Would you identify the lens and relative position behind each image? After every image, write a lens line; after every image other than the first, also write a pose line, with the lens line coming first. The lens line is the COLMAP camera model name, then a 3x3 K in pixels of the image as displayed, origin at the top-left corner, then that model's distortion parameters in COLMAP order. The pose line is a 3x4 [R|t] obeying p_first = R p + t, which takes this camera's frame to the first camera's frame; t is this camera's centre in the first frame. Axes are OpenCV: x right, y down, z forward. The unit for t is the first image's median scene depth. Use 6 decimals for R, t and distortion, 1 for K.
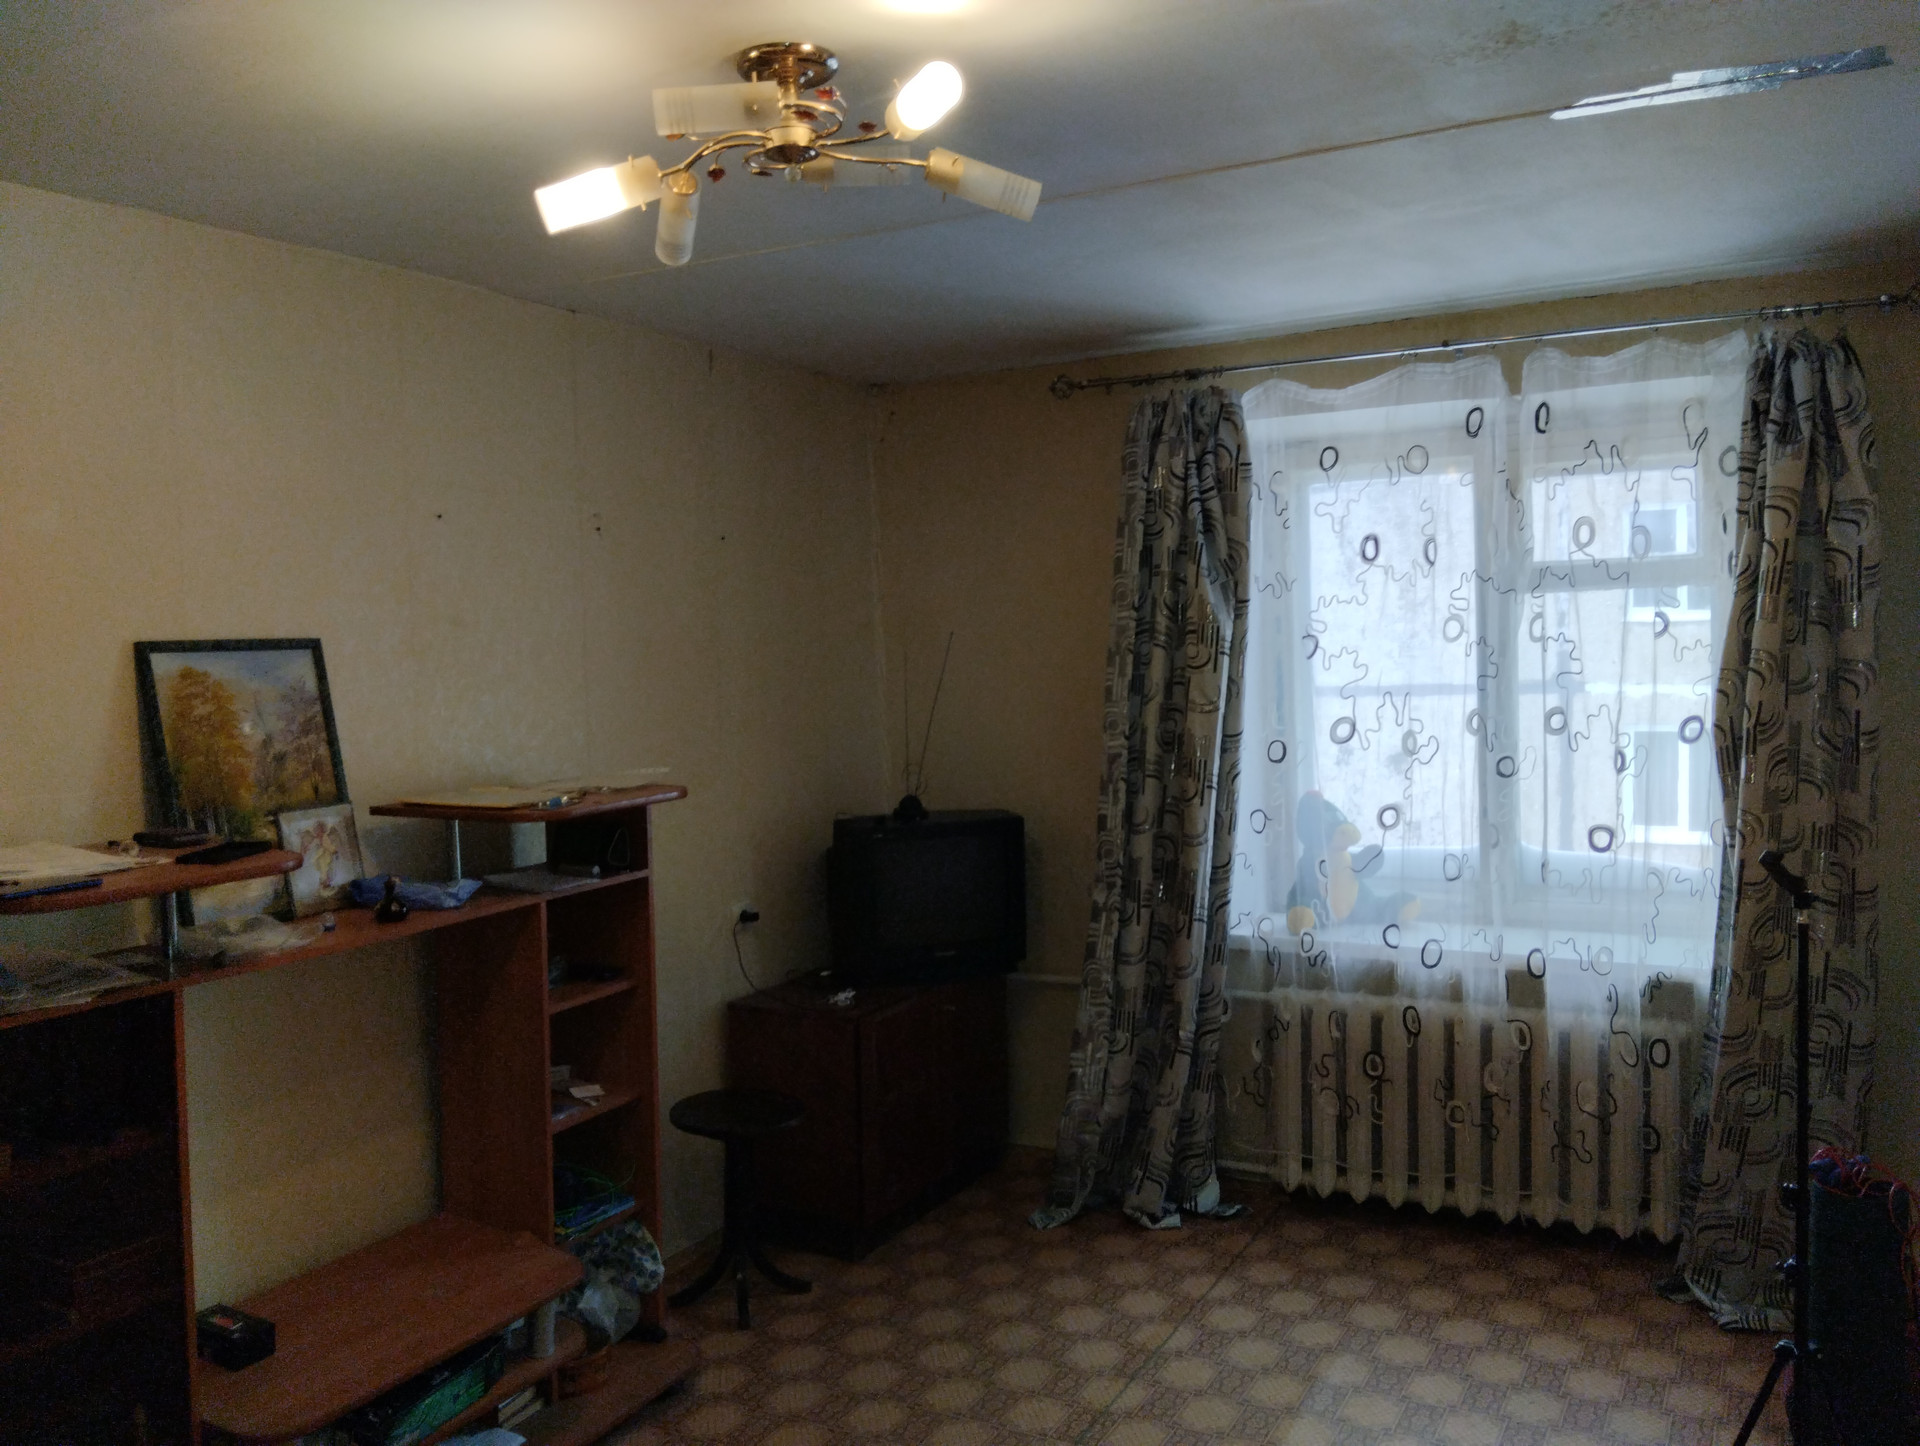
lens RADIAL K [[1494.0, 0, 960.0], [0, 1494.0, 723.0], [0, 0, 1]] dist [0.048218, -0.134047]
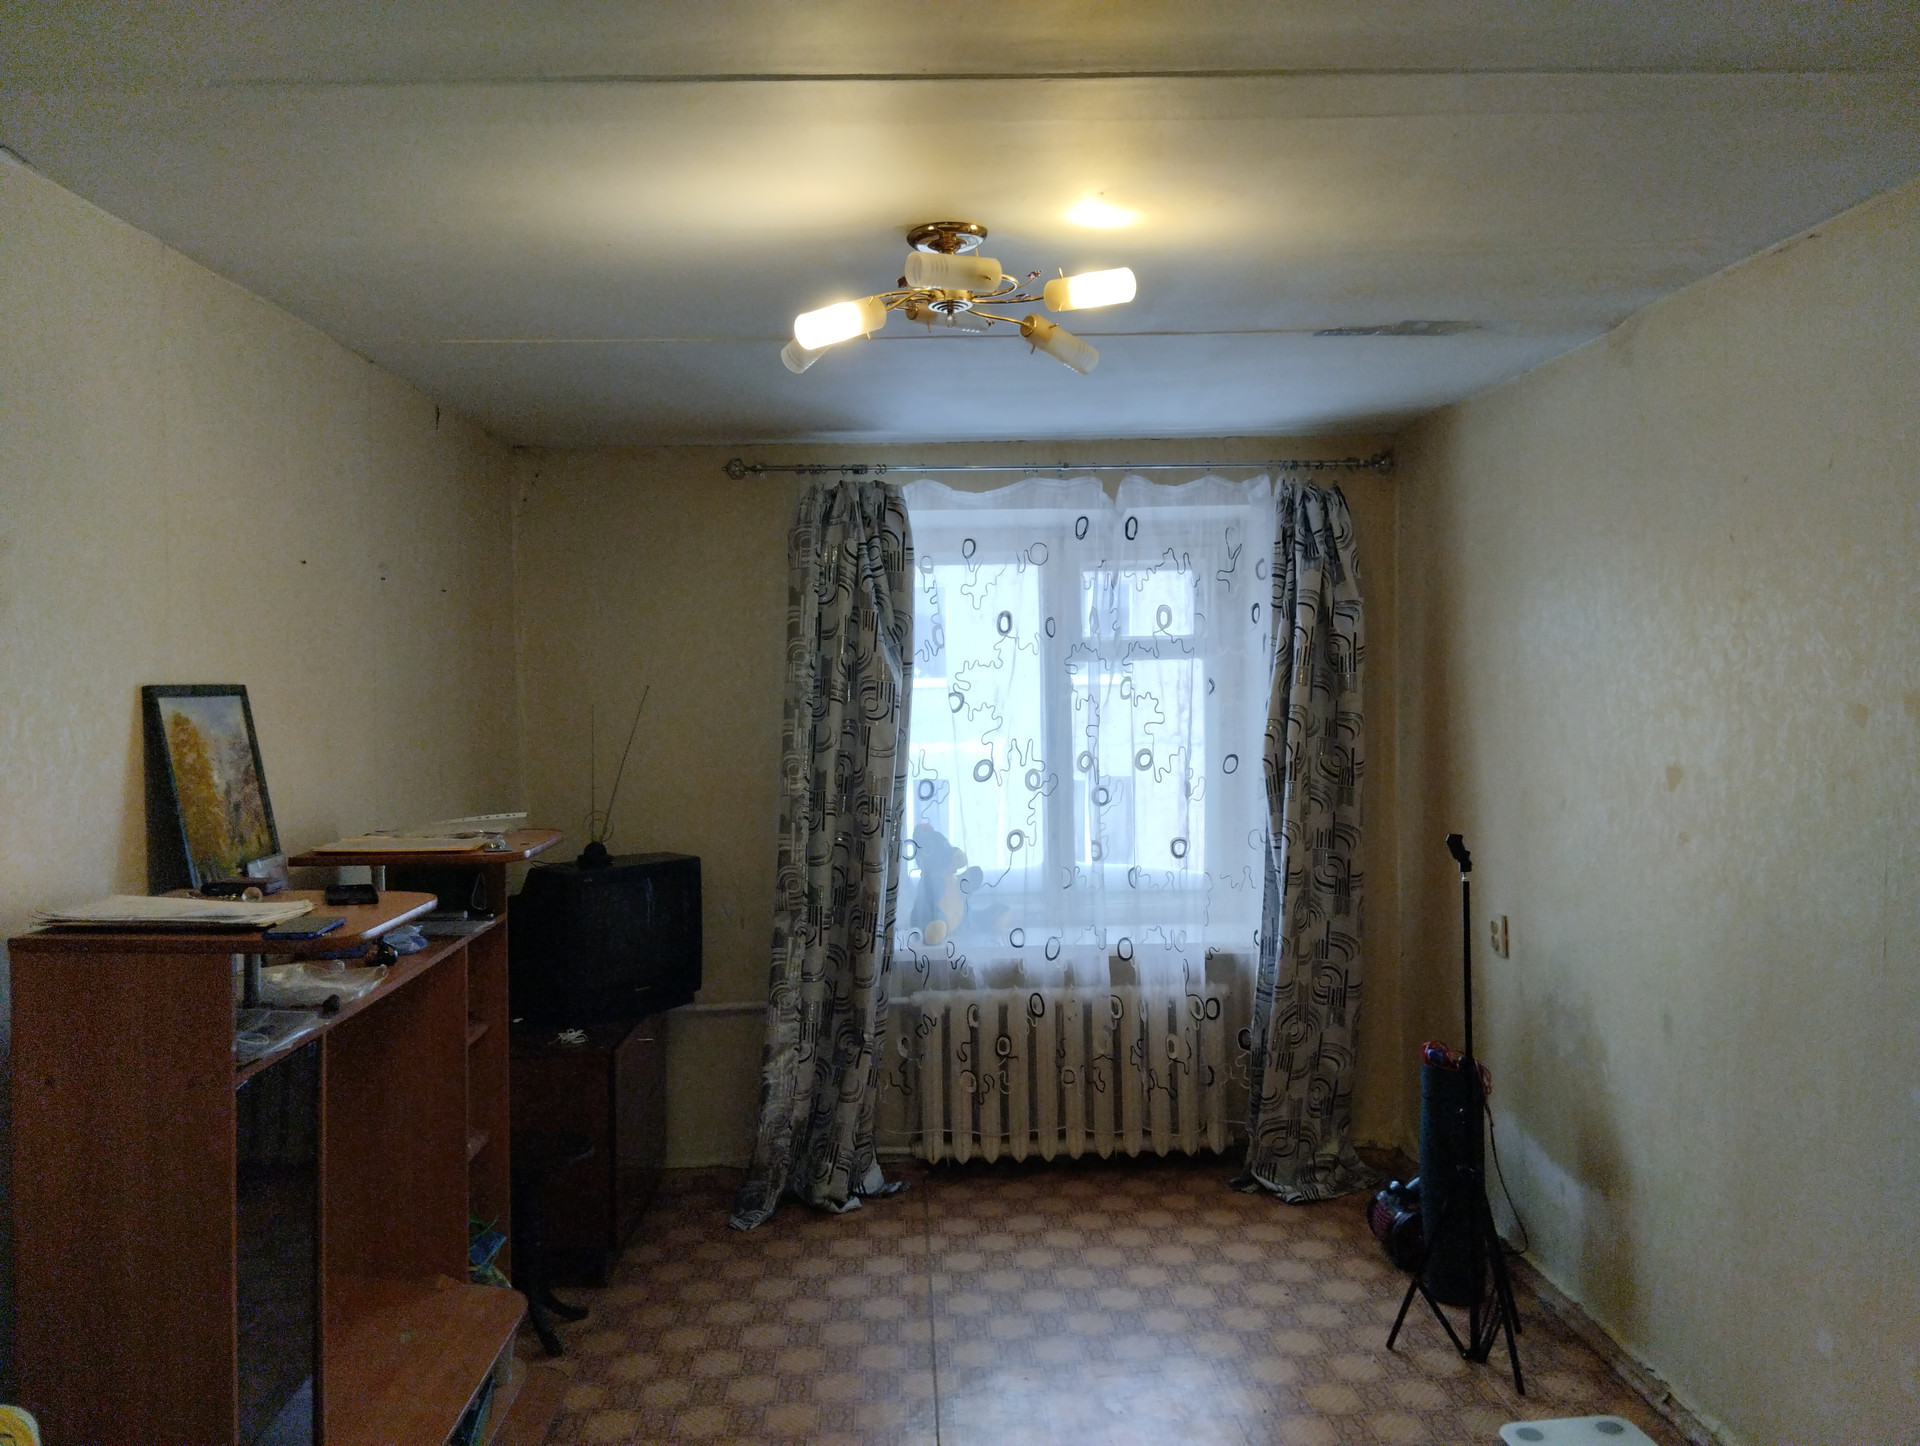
lens RADIAL K [[1497.5, 0, 960.0], [0, 1497.5, 723.0], [0, 0, 1]] dist [0.001915, -0.000298]
pose [[0.865836, -0.000954, 0.500327, -0.370465], [0.021689, 0.999130, -0.035629, 0.009027], [-0.499858, 0.041701, 0.865103, -0.044168]]
